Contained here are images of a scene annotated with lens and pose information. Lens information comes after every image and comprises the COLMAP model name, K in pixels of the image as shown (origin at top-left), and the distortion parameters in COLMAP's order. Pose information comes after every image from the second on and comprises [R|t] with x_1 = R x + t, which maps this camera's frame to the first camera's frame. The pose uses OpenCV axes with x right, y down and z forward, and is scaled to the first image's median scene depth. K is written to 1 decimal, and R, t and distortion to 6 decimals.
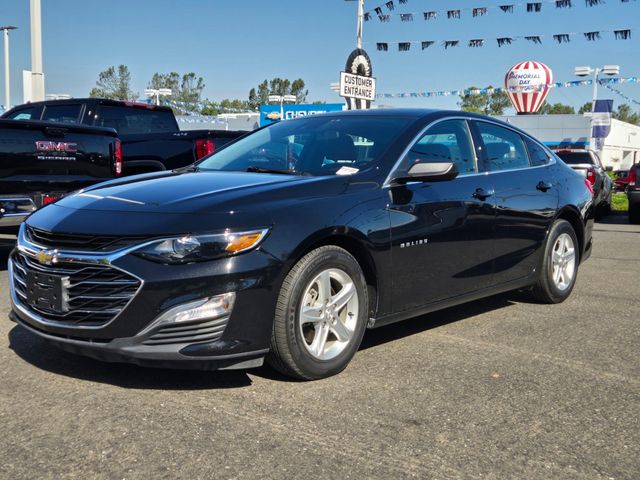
lens RADIAL K [[706.7, 0, 320.0], [0, 706.7, 240.0], [0, 0, 1]] dist [0.078867, -0.048807]
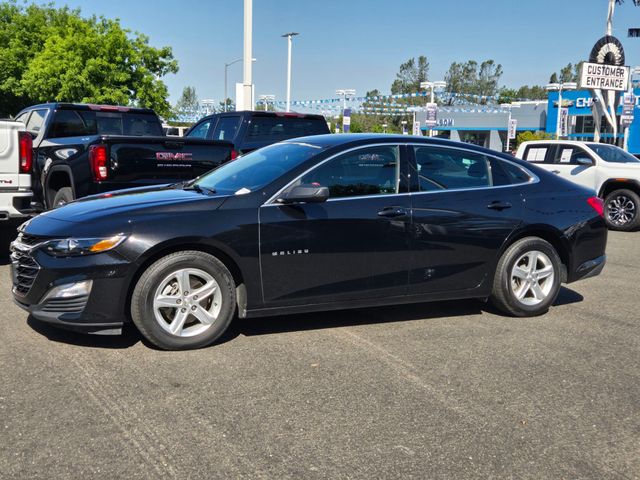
lens RADIAL K [[706.7, 0, 320.0], [0, 706.7, 240.0], [0, 0, 1]] dist [0.078867, -0.048807]
pose [[0.920569, 0.057468, -0.386328, 0.620997], [-0.051661, 0.998341, 0.025408, -0.048305], [0.387148, -0.003432, 0.922011, -0.102565]]
